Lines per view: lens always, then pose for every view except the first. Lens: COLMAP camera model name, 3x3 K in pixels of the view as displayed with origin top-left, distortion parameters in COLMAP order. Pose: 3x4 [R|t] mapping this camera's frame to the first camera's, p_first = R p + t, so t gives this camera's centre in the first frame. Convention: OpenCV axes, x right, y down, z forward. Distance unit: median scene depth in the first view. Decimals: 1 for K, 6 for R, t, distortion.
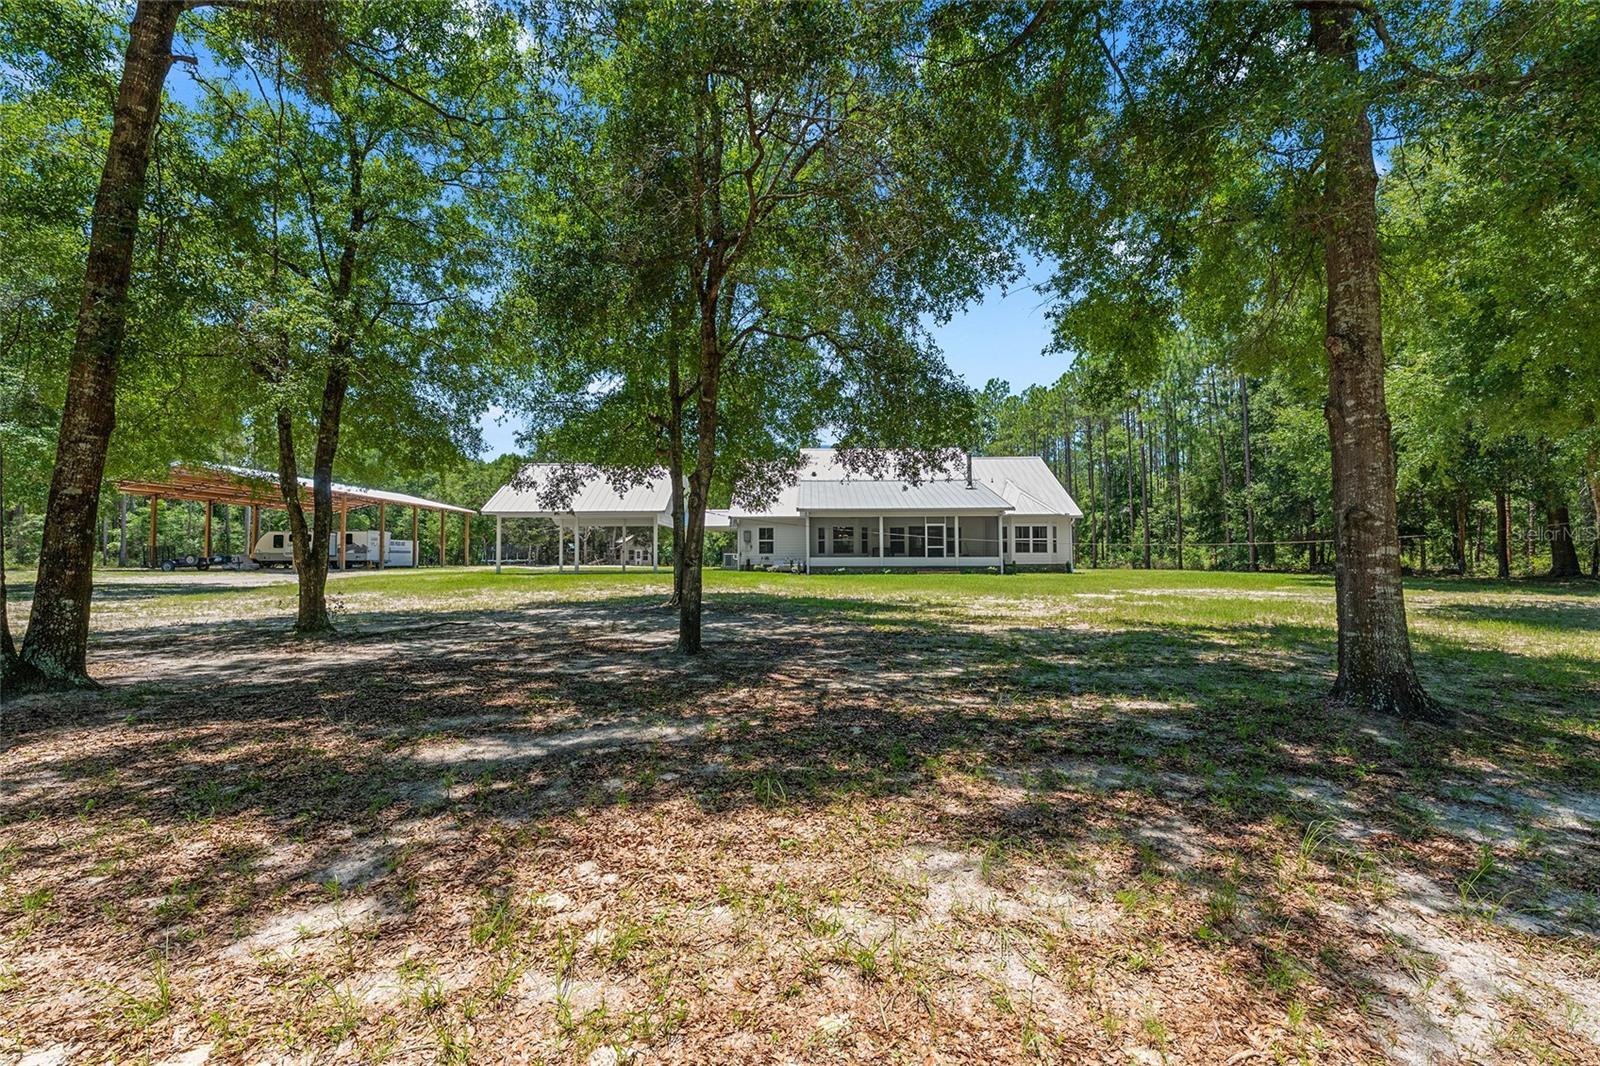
lens RADIAL K [[642.5, 0, 792.6], [0, 642.5, 552.4], [0, 0, 1]] dist [0.002907, 0.000324]
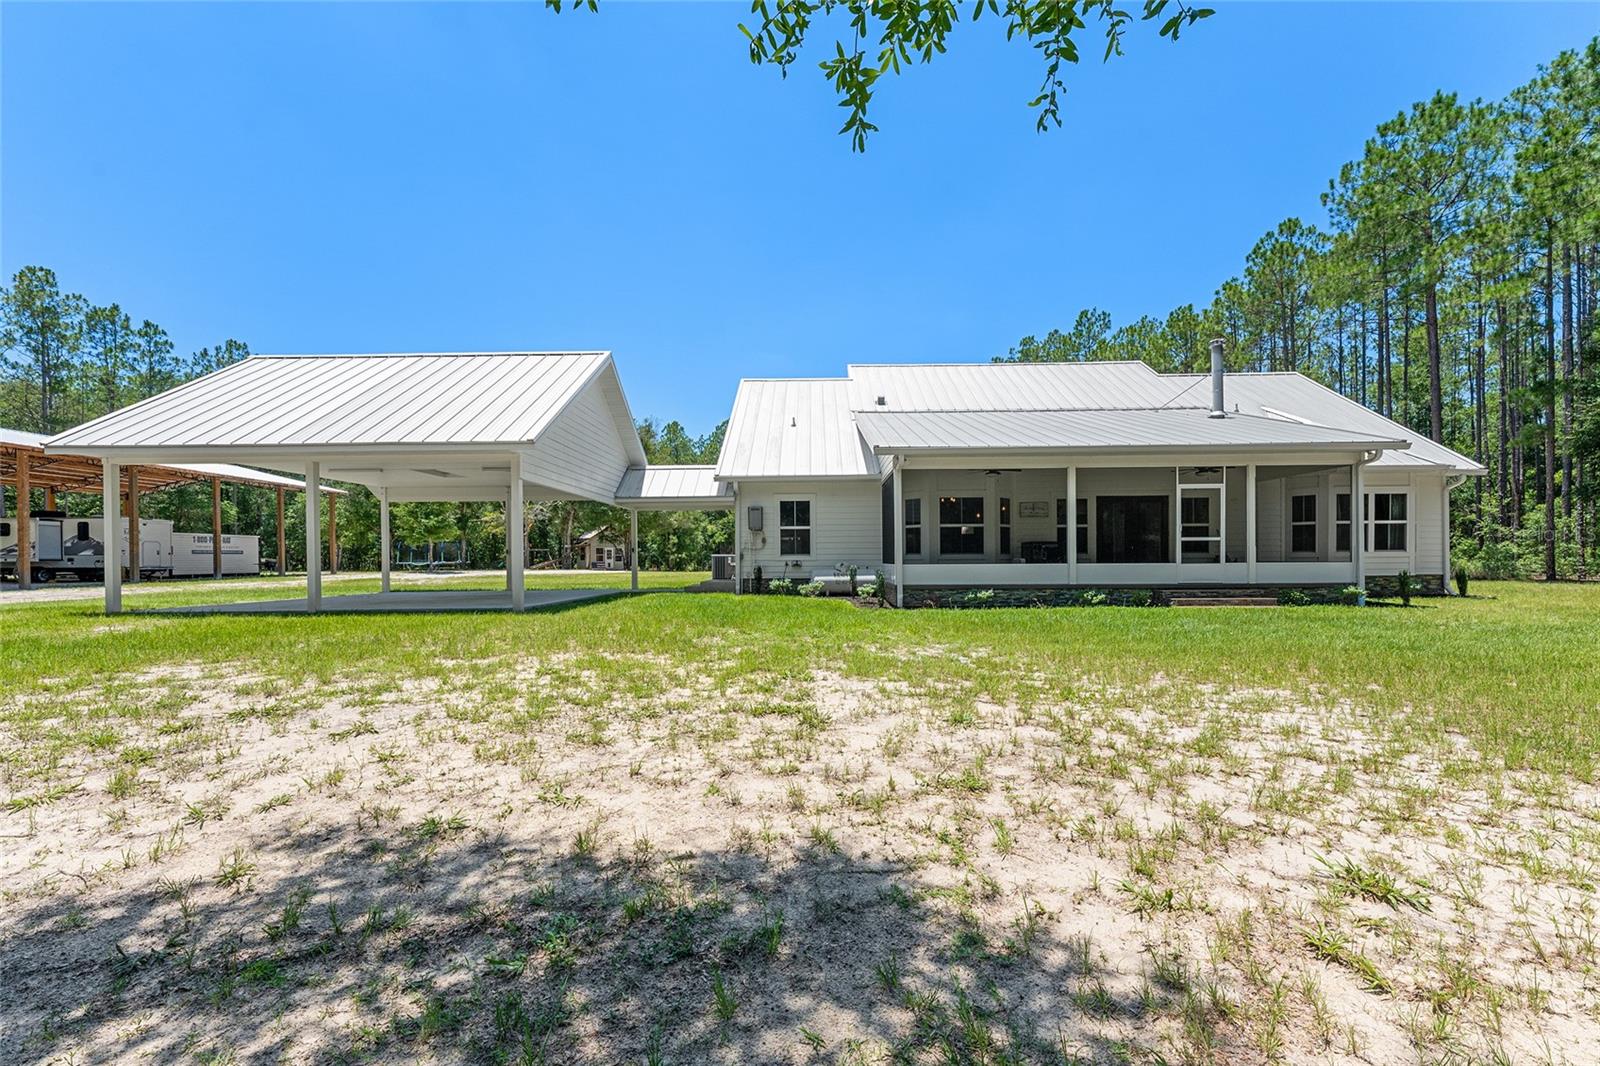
lens RADIAL K [[642.5, 0, 792.6], [0, 642.5, 552.4], [0, 0, 1]] dist [0.002907, 0.000324]
pose [[0.999990, -0.003258, 0.003189, -0.044990], [0.003245, 0.999987, 0.004028, -0.002092], [-0.003203, -0.004017, 0.999987, 0.530051]]
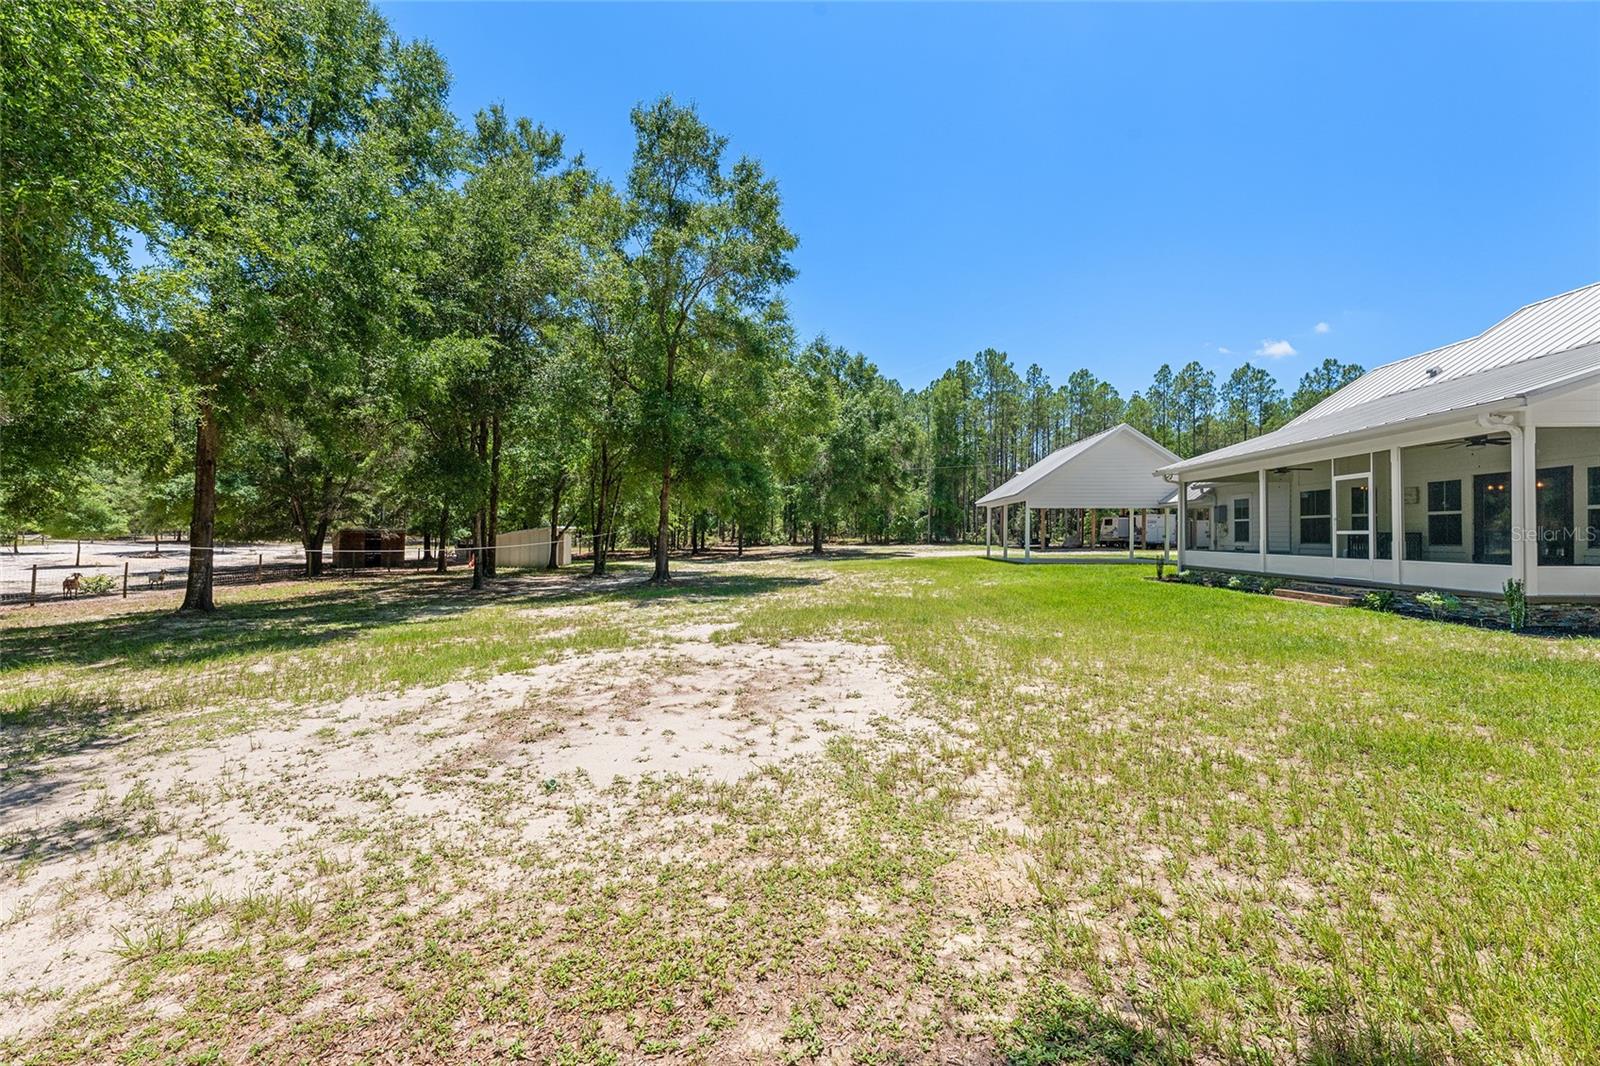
lens RADIAL K [[631.0, 0, 800.0], [0, 631.0, 533.0], [0, 0, 1]] dist [0.001011, 0.000099]
pose [[-0.043475, 0.000964, -0.999054, 0.580032], [0.004535, 0.999989, 0.000767, -0.009409], [0.999044, -0.004497, -0.043478, 0.620899]]
